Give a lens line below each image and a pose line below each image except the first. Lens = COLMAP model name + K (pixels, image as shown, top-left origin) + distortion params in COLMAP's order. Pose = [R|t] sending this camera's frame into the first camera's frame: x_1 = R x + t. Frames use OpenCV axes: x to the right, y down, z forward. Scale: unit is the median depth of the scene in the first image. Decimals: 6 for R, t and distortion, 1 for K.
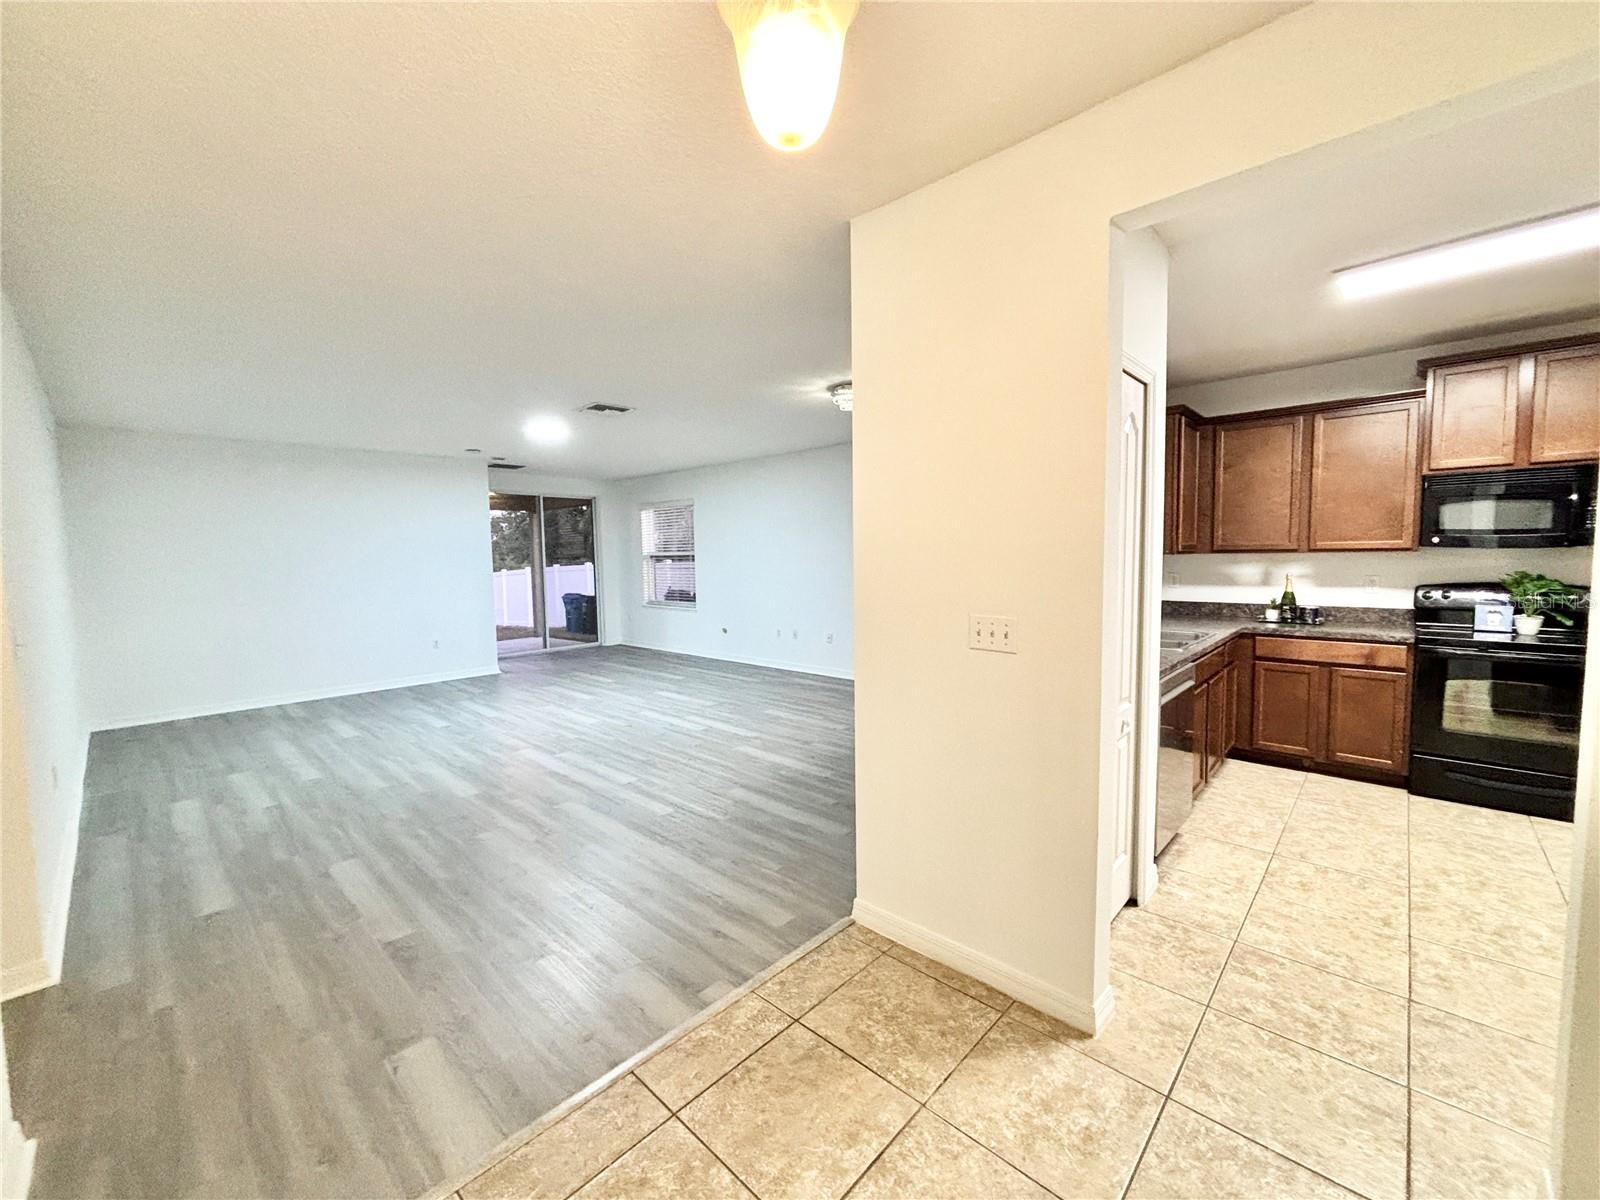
lens RADIAL K [[644.1, 0, 783.1], [0, 644.1, 599.0], [0, 0, 1]] dist [-0.000062, -0.000672]
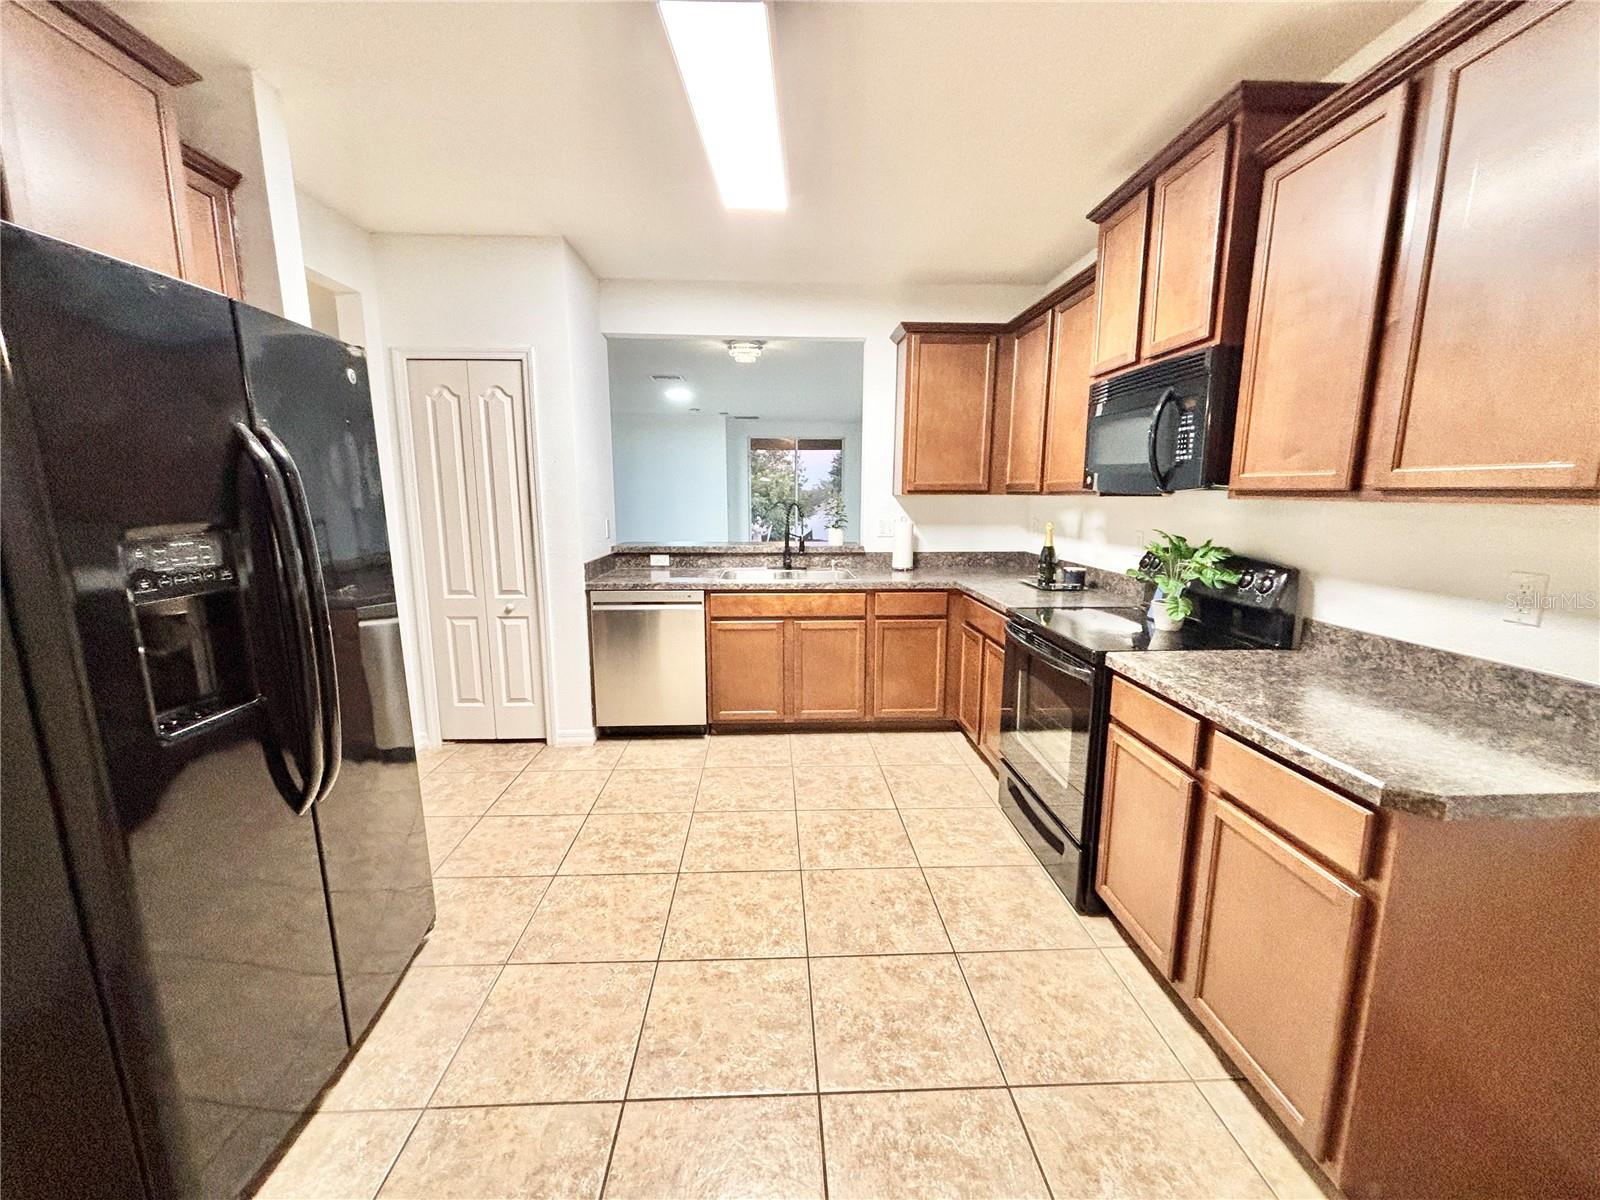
lens RADIAL K [[644.1, 0, 794.1], [0, 644.1, 597.8], [0, 0, 1]] dist [-0.000062, -0.000672]
pose [[0.719416, 0.133960, -0.681539, 1.097050], [-0.063558, 0.989805, 0.127462, -0.029180], [0.691665, -0.048381, 0.720596, 0.228198]]
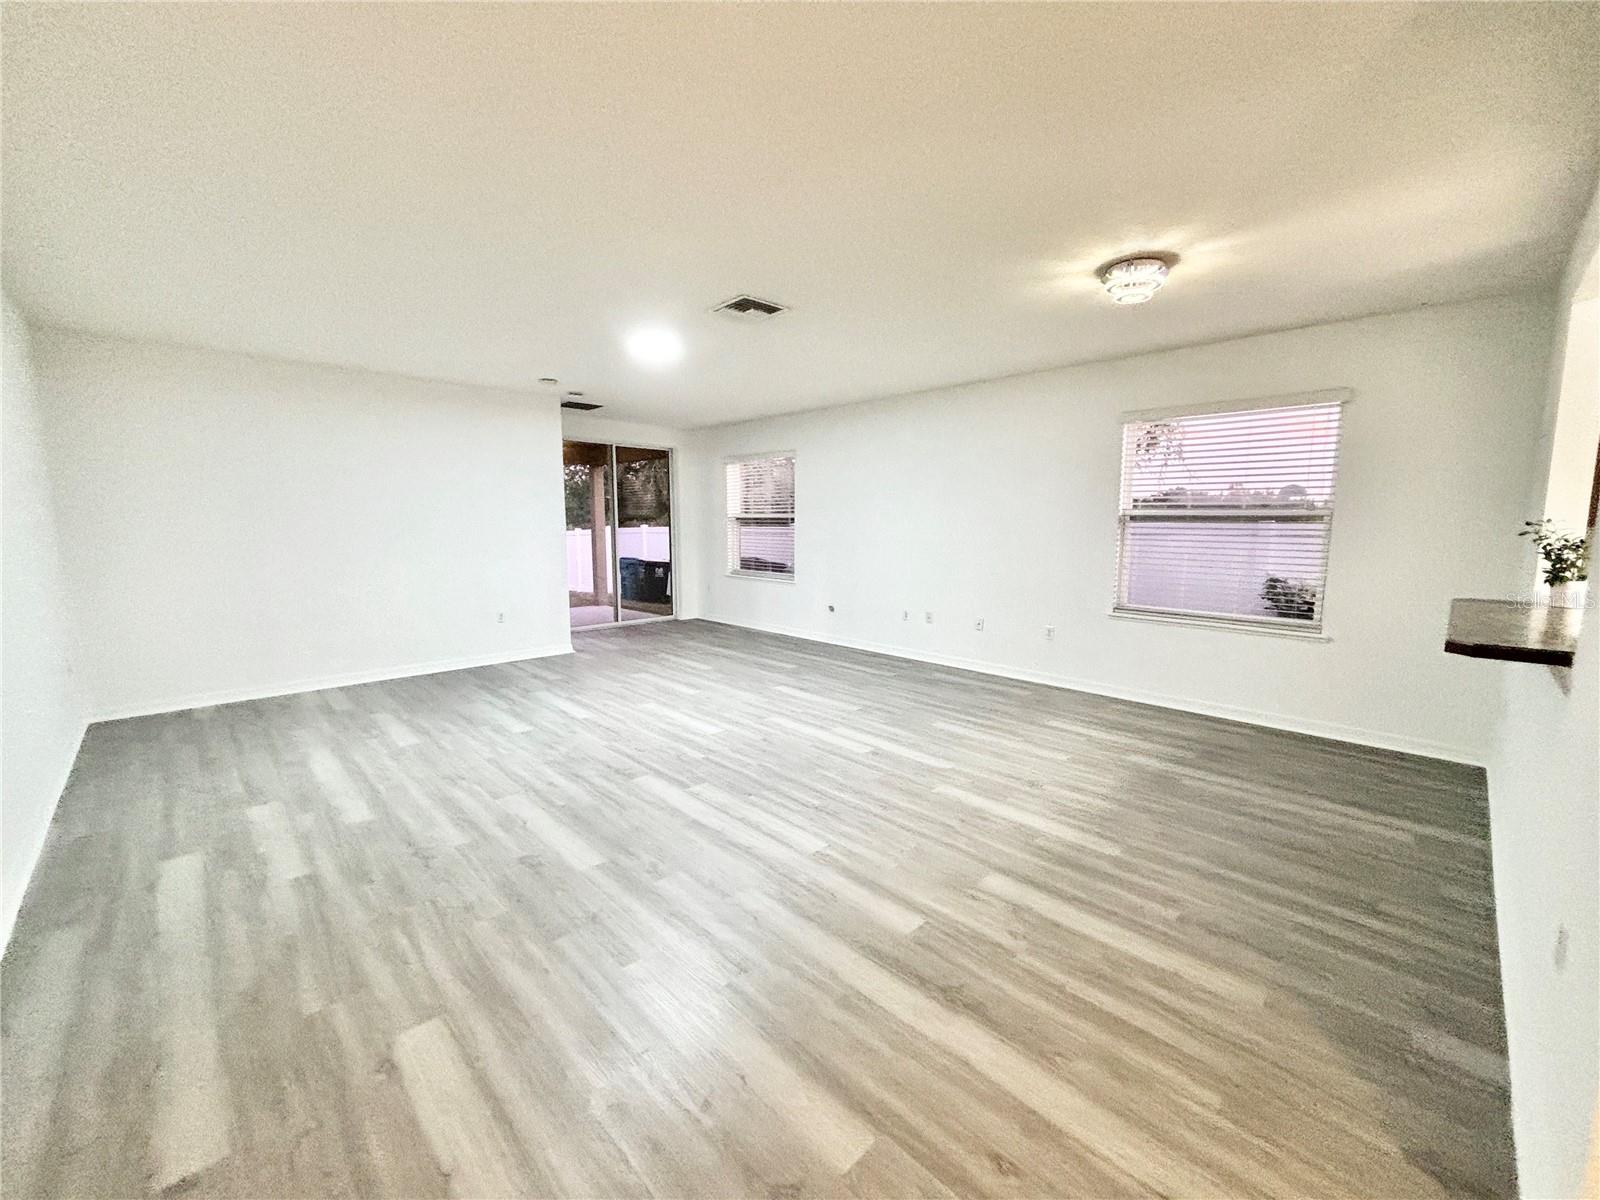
lens RADIAL K [[644.1, 0, 789.0], [0, 644.1, 605.4], [0, 0, 1]] dist [-0.000062, -0.000672]
pose [[0.998899, 0.027649, -0.037912, -0.251734], [-0.025286, 0.997789, 0.061463, -0.012808], [0.039527, -0.060436, 0.997389, 0.342062]]
